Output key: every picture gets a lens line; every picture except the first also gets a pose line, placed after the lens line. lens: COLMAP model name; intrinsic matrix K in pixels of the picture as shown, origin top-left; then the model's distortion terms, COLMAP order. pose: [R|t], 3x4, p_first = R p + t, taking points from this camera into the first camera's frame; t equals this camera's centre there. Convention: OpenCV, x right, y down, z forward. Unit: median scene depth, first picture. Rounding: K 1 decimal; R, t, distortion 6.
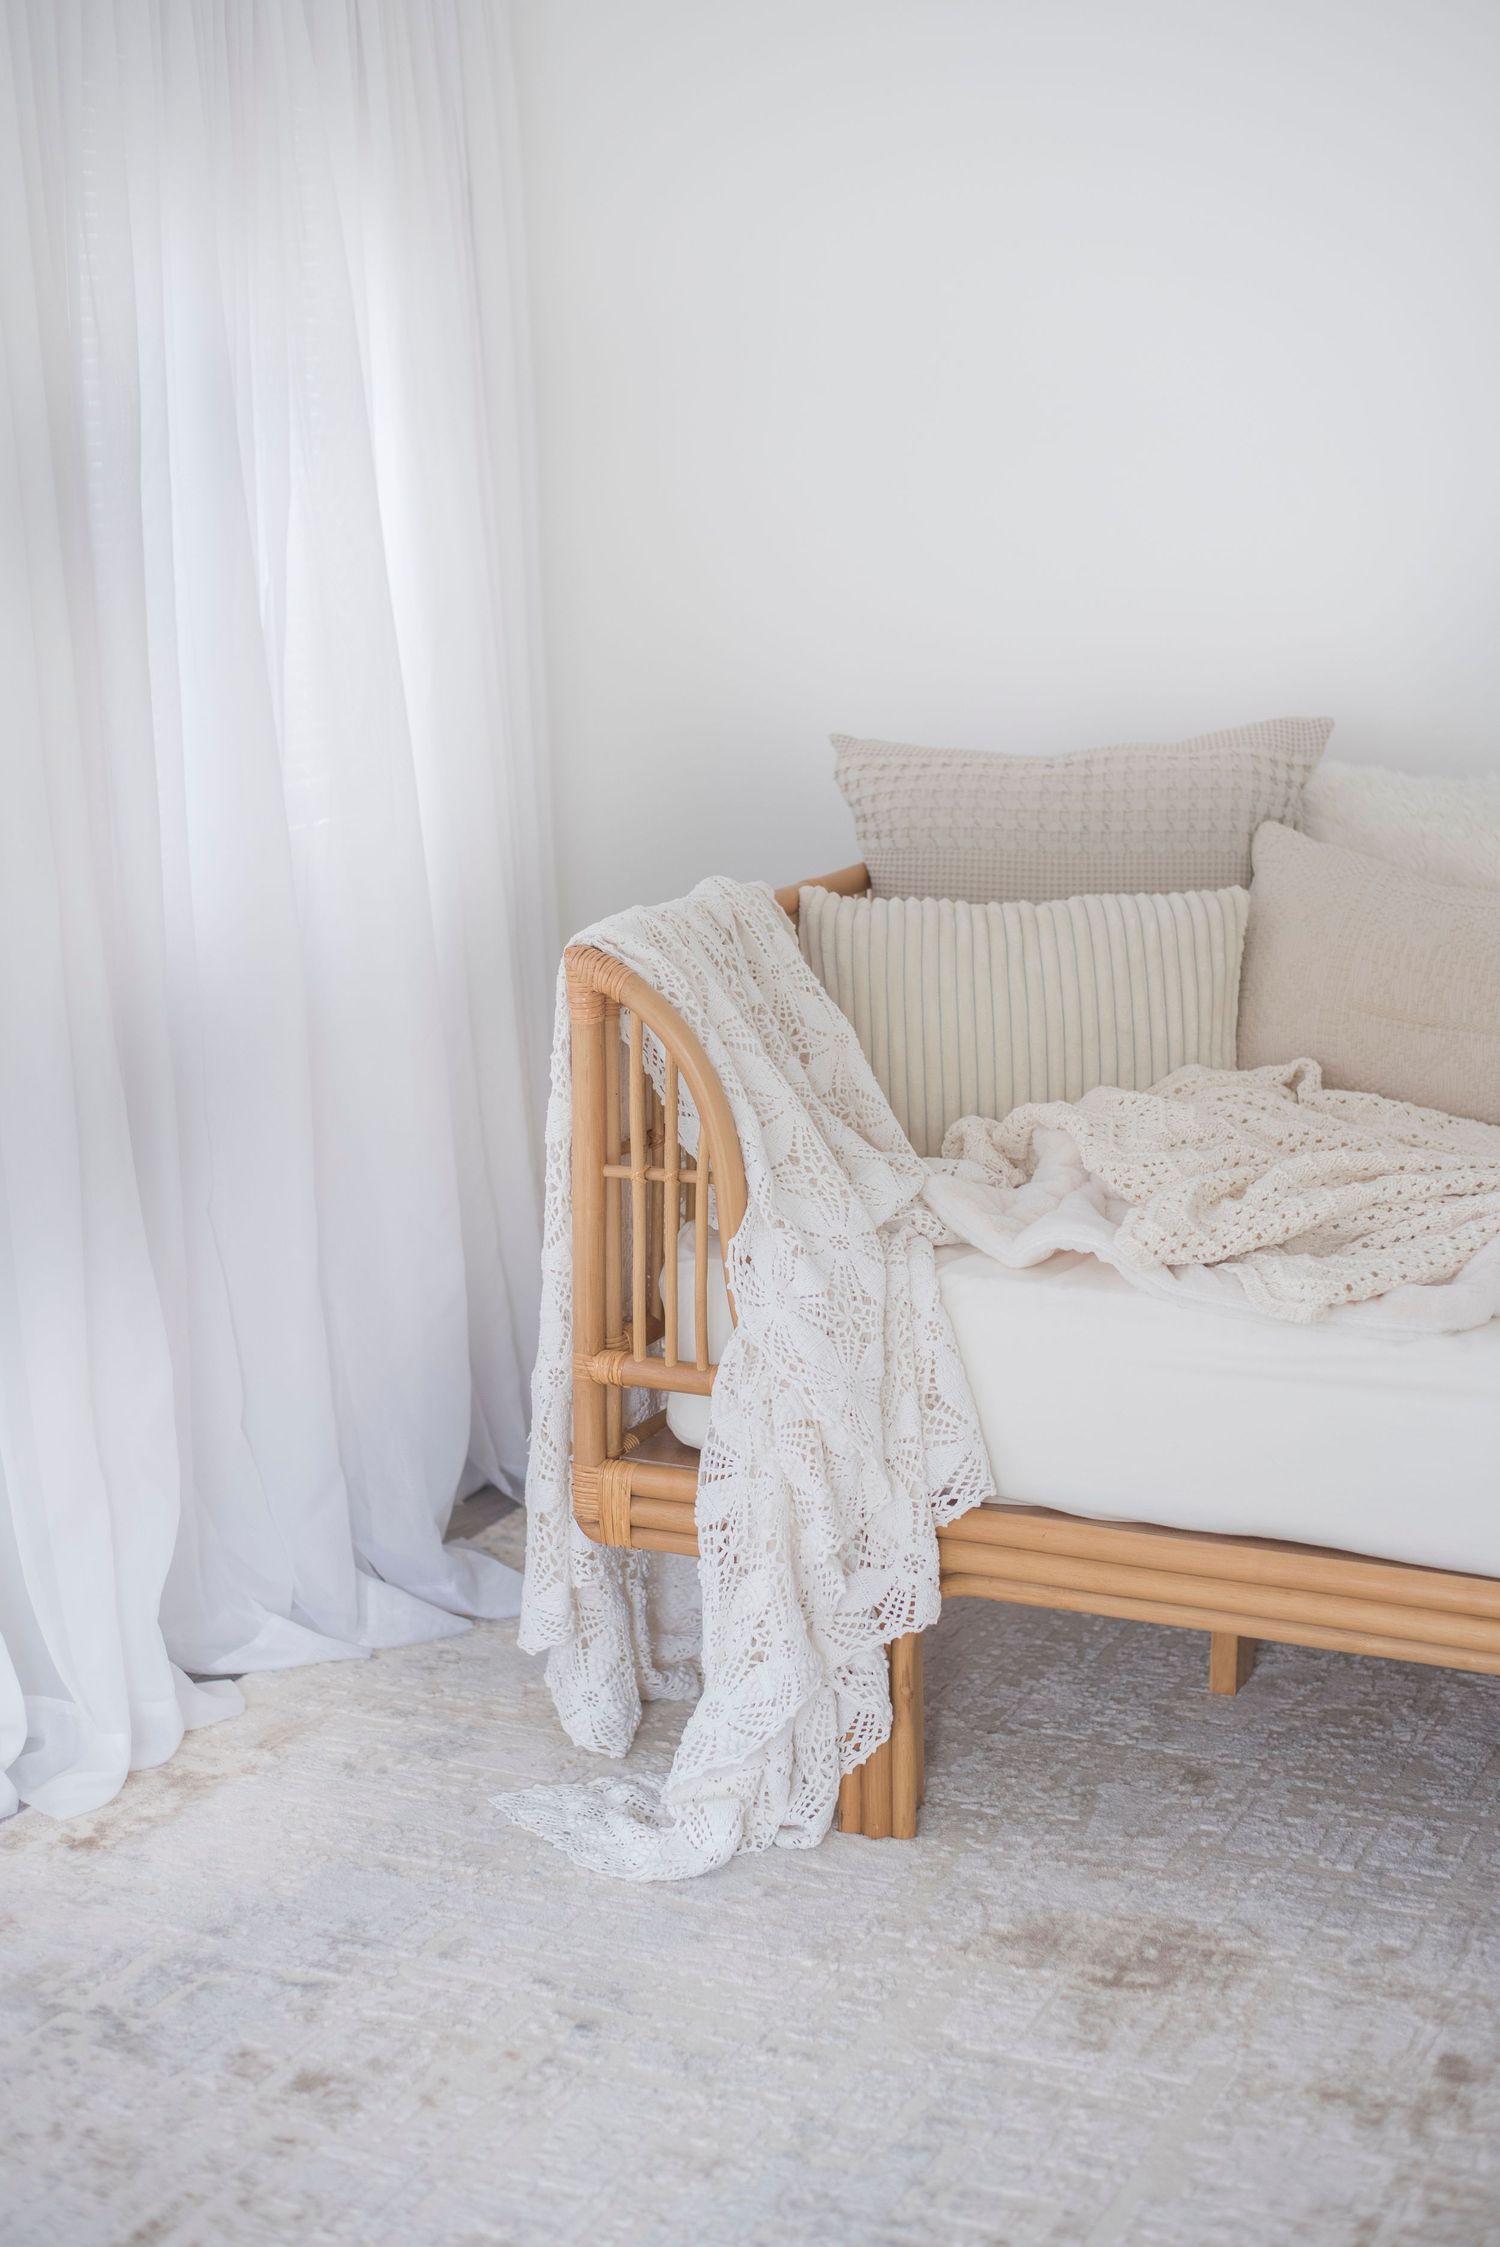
lens RADIAL K [[3316.7, 0, 743.5], [0, 3316.7, 1129.3], [0, 0, 1]] dist [-0.097351, 0.000000]
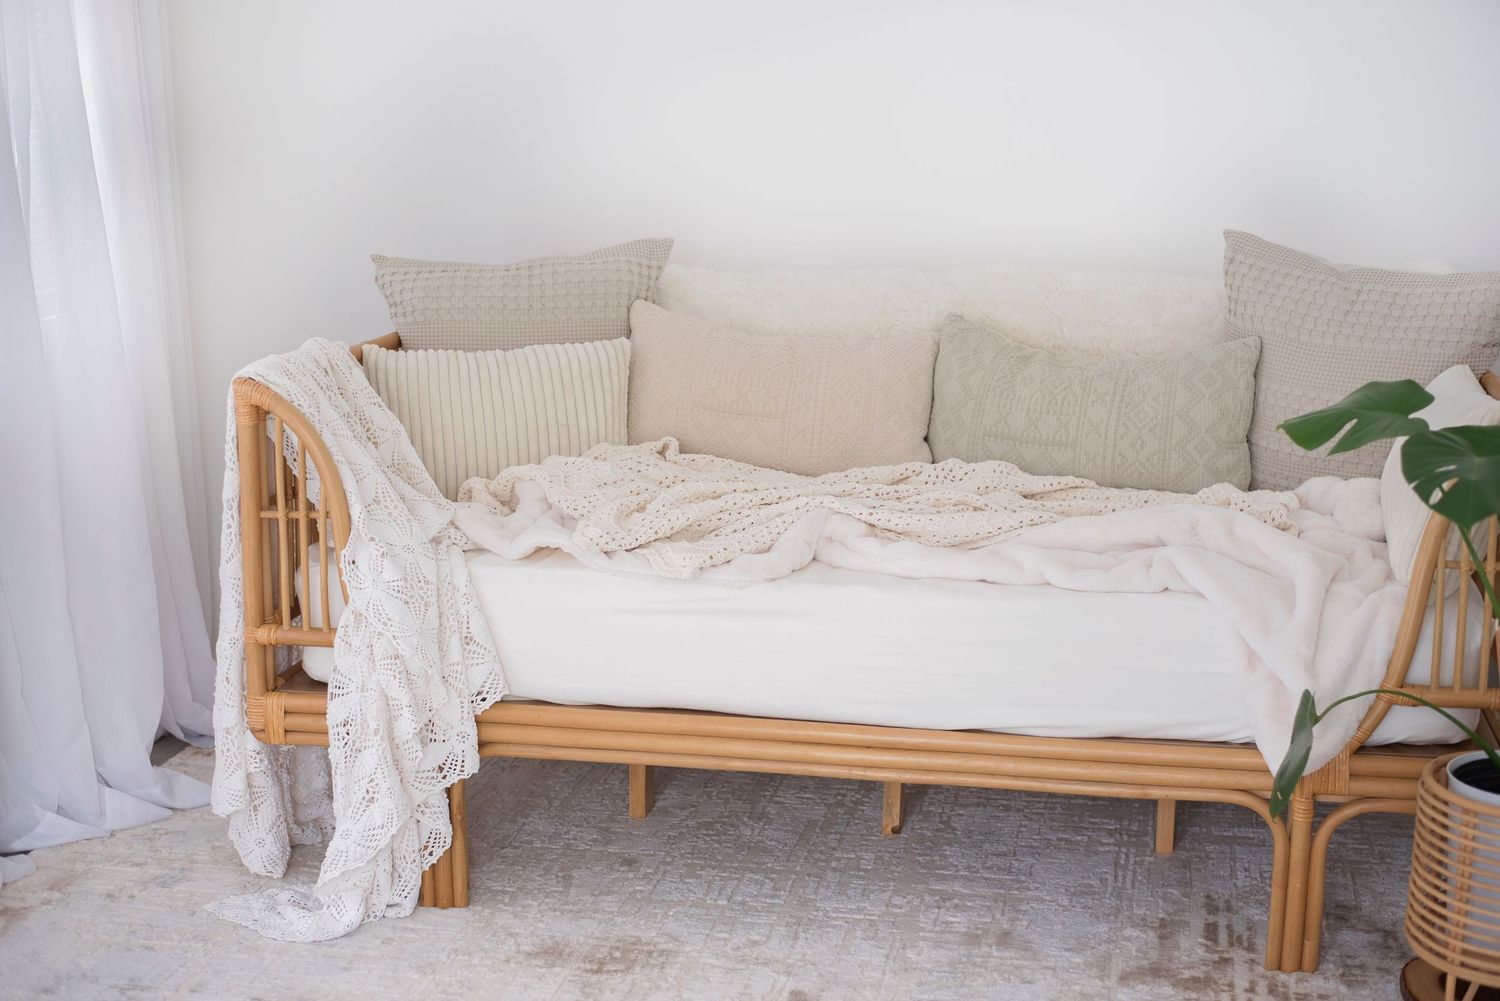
lens RADIAL K [[2214.1, 0, 754.8], [0, 2214.1, 498.1], [0, 0, 1]] dist [-0.097351, 0.000000]
pose [[0.970974, -0.041618, 0.235535, -0.061437], [0.047676, 0.998661, -0.020084, 0.038329], [-0.234384, 0.030730, 0.971658, -0.122851]]
